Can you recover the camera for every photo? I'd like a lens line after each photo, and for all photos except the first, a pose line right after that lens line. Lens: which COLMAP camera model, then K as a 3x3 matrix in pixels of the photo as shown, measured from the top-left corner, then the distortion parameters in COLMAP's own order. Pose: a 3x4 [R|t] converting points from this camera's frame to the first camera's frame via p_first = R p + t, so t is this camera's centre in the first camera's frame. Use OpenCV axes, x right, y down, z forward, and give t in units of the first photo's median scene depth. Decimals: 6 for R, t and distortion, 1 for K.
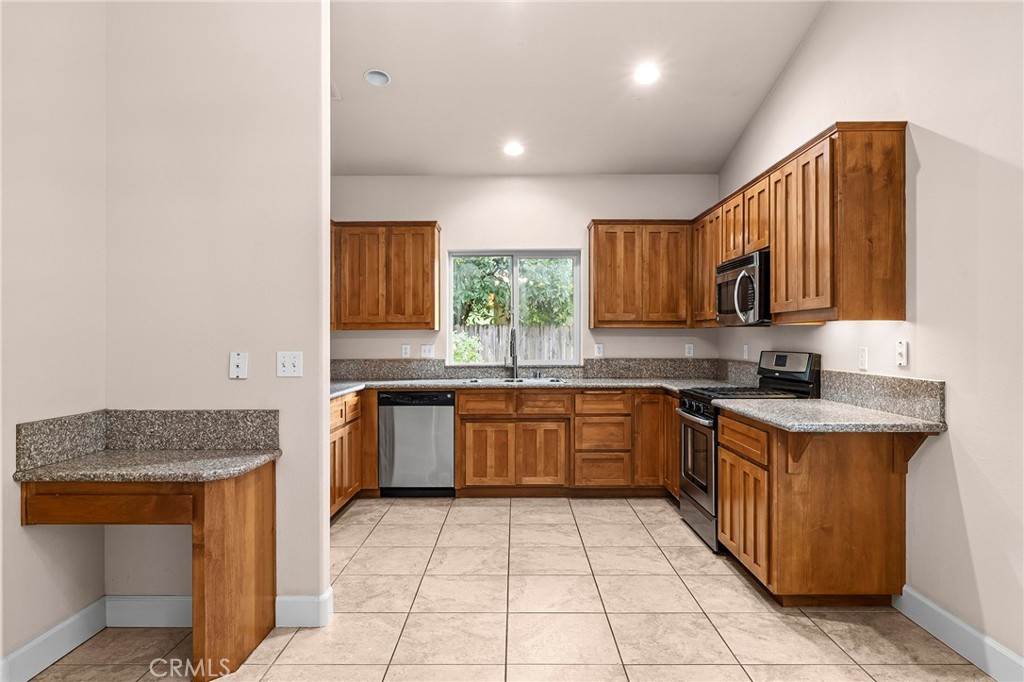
lens RADIAL K [[636.6, 0, 512.7], [0, 636.6, 339.6], [0, 0, 1]] dist [-0.005567, 0.001803]
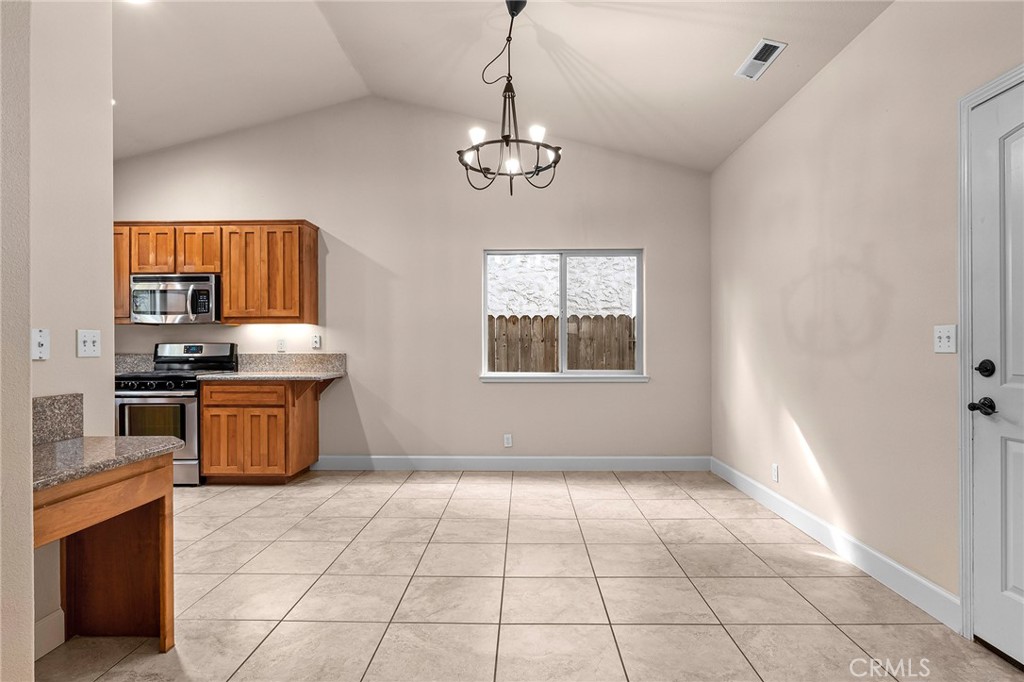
lens RADIAL K [[552.8, 0, 517.5], [0, 552.8, 349.9], [0, 0, 1]] dist [-0.002507, -0.000079]
pose [[-0.008643, -0.000149, 0.999963, -0.759921], [0.003526, 0.999994, 0.000180, 0.033481], [-0.999956, 0.003528, -0.008643, 0.251572]]
